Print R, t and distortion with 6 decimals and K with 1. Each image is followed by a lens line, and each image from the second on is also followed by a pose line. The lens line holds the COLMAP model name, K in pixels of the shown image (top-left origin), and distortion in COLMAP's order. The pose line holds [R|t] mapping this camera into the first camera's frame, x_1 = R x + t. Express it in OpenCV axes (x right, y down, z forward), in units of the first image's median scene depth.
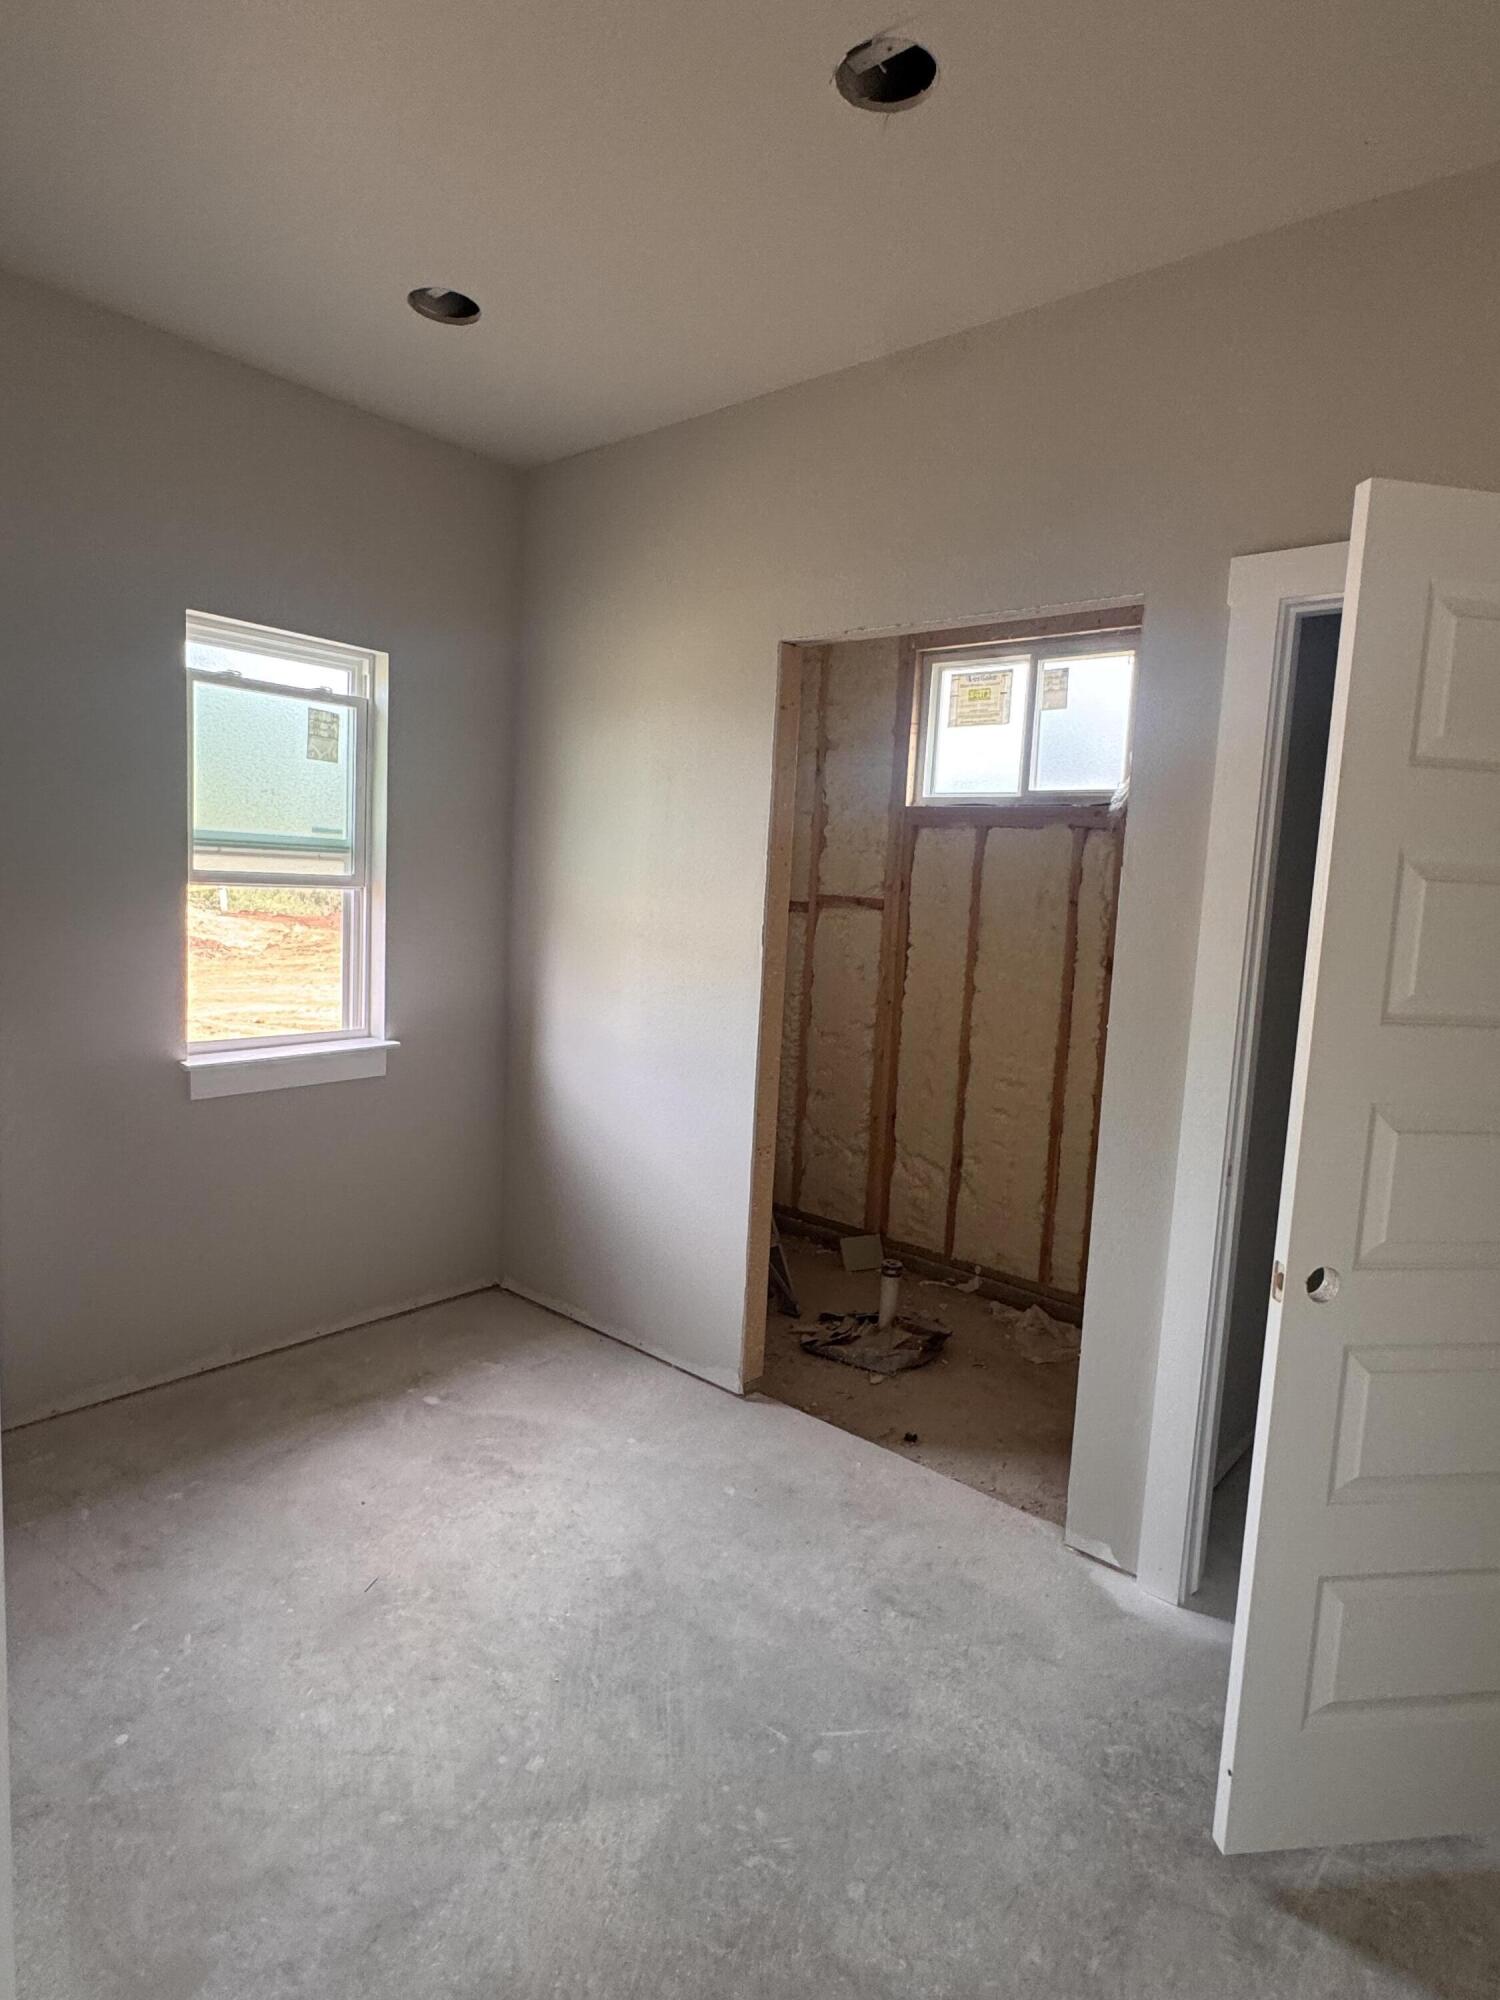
lens RADIAL K [[1099.2, 0, 753.2], [0, 1099.2, 995.5], [0, 0, 1]] dist [0.000193, -0.000107]
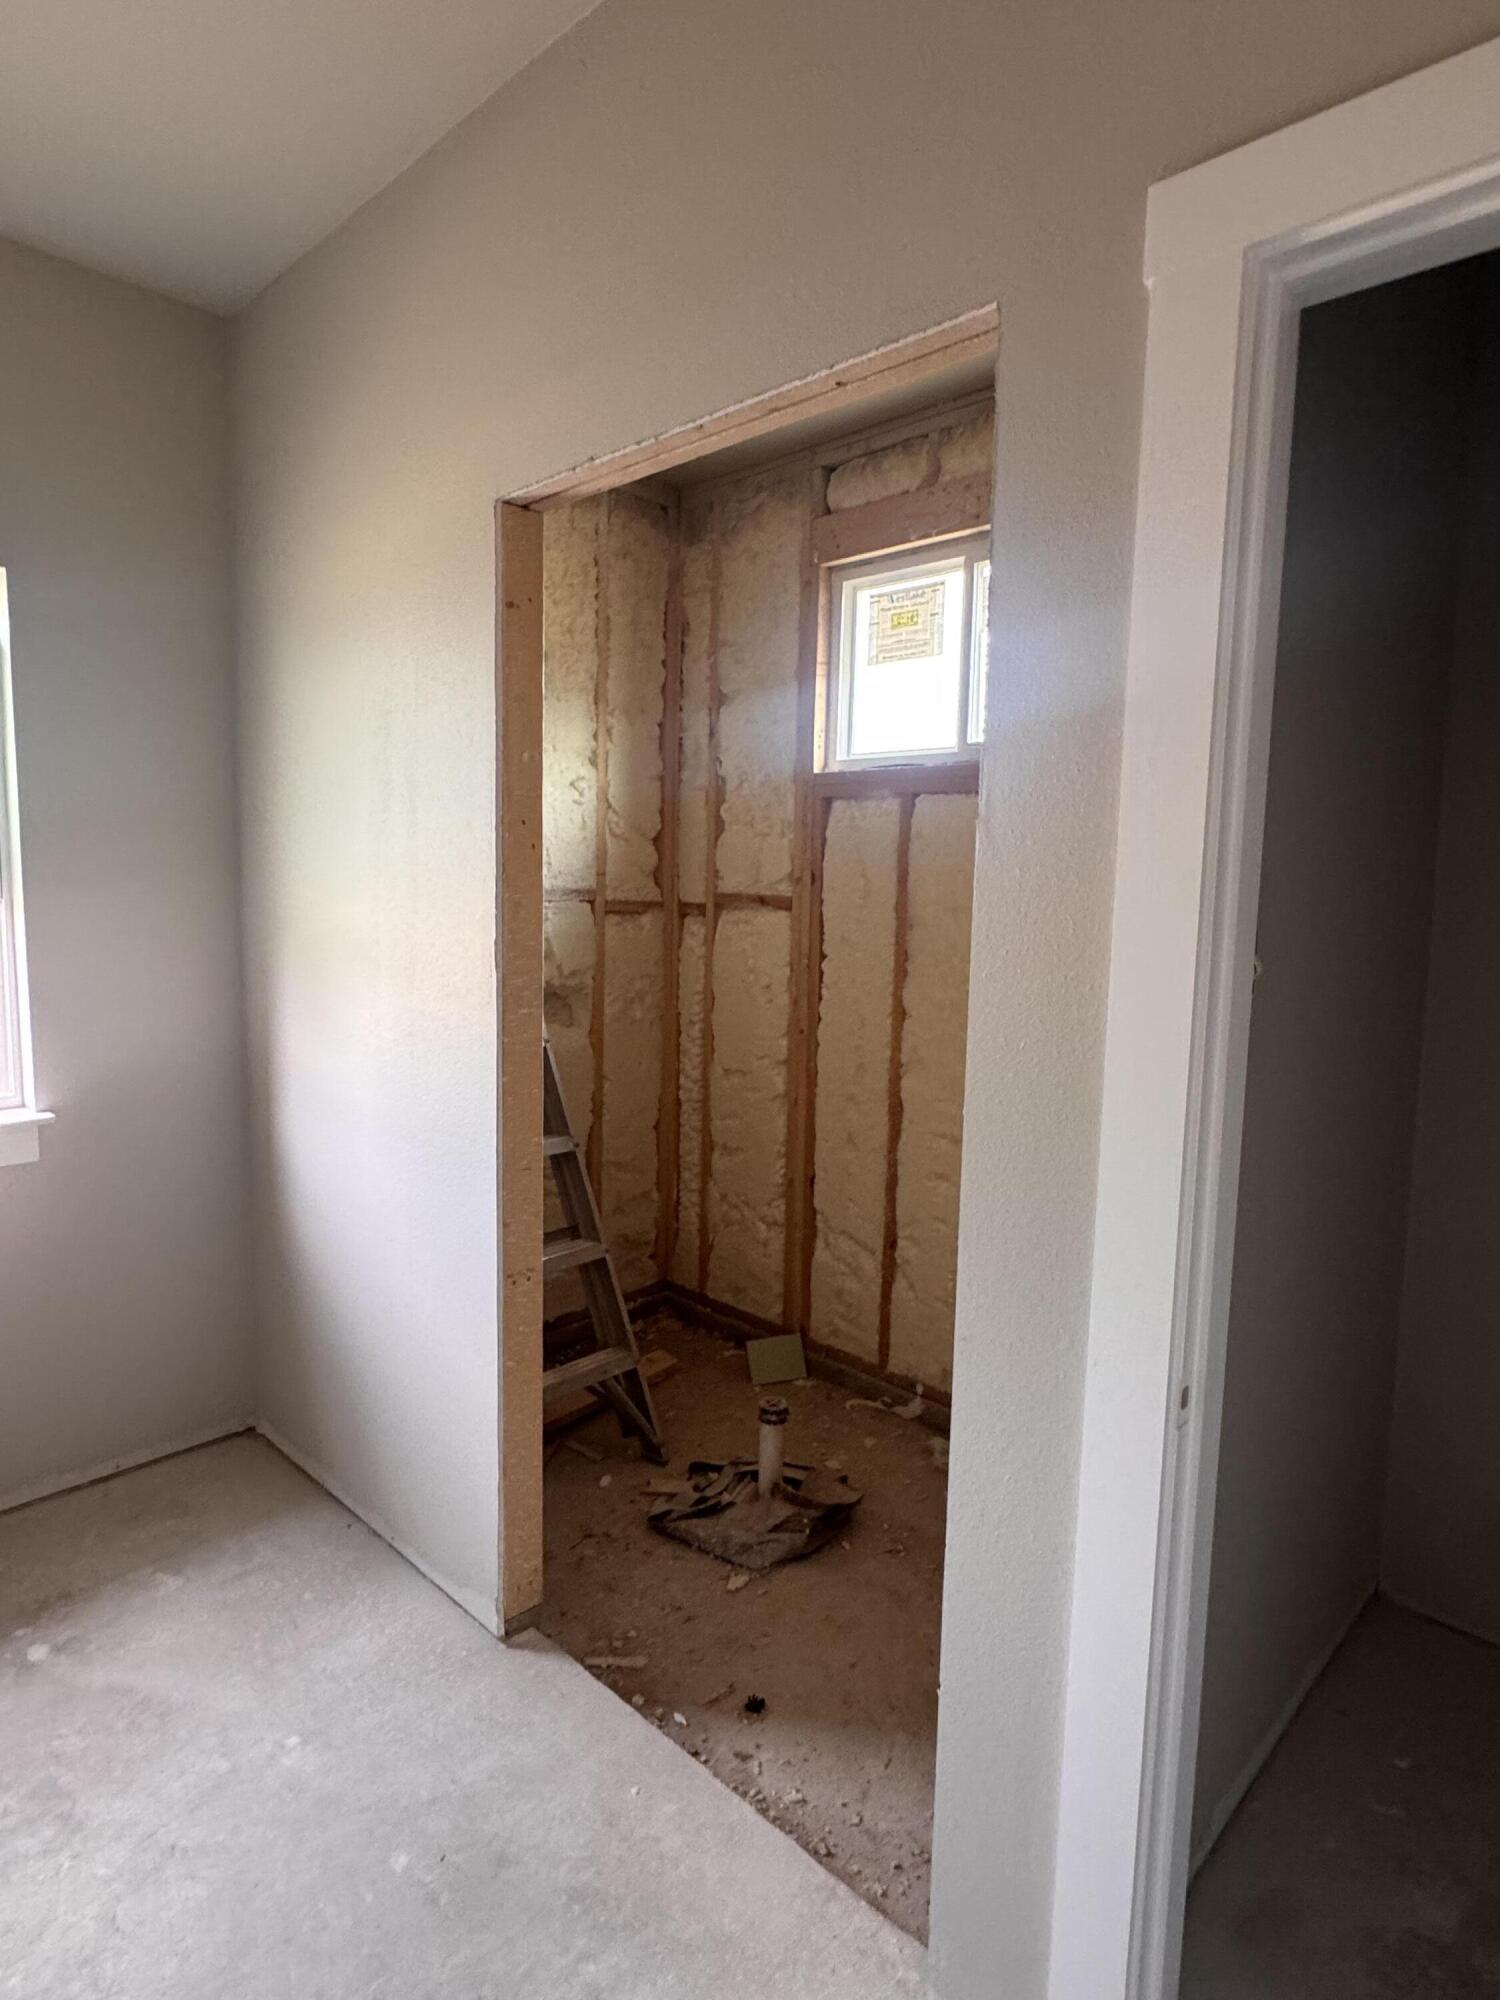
lens RADIAL K [[1098.4, 0, 750.0], [0, 1098.4, 1000.0], [0, 0, 1]] dist [0.003074, -0.001122]
pose [[0.998018, -0.023411, -0.058405, 0.136863], [0.023438, 0.999725, -0.000214, -0.016841], [0.058394, -0.001155, 0.998293, 0.244323]]
